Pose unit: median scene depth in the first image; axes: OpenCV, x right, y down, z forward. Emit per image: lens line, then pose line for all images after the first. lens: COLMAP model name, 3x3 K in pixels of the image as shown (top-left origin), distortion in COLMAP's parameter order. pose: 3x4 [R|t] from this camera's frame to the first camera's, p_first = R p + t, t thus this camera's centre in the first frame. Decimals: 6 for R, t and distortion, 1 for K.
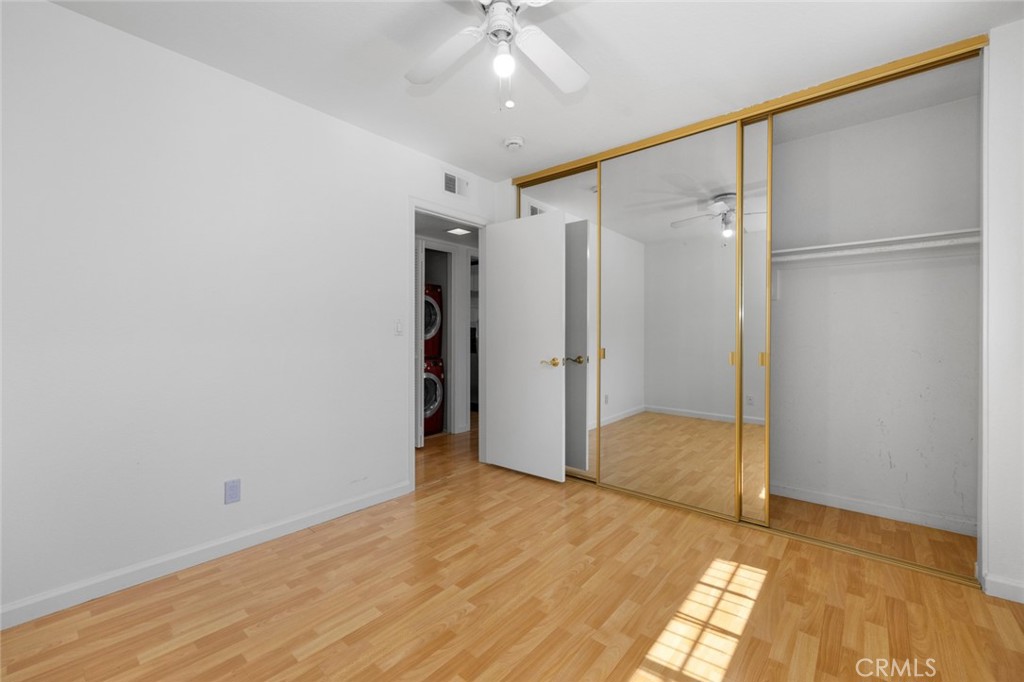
lens RADIAL K [[408.9, 0, 505.0], [0, 408.9, 333.7], [0, 0, 1]] dist [-0.000799, -0.000142]
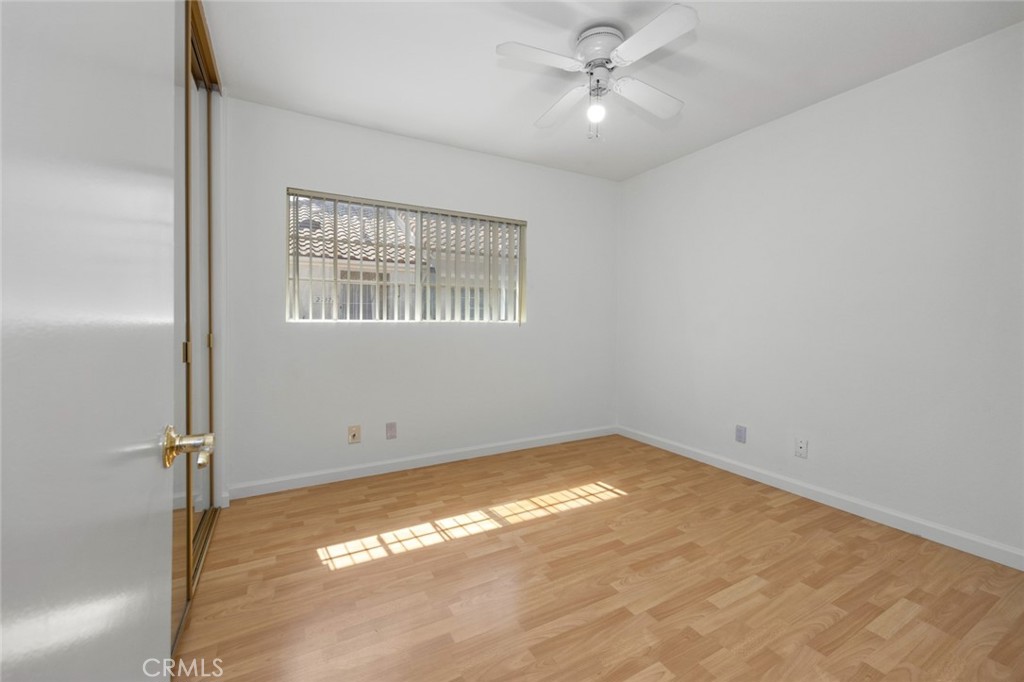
lens RADIAL K [[415.3, 0, 518.0], [0, 415.3, 332.1], [0, 0, 1]] dist [0.000337, 0.000045]
pose [[-0.943518, -0.014751, 0.330992, -0.183723], [-0.005297, 0.999552, 0.029446, 0.009380], [-0.331278, 0.026030, -0.943174, 1.999206]]
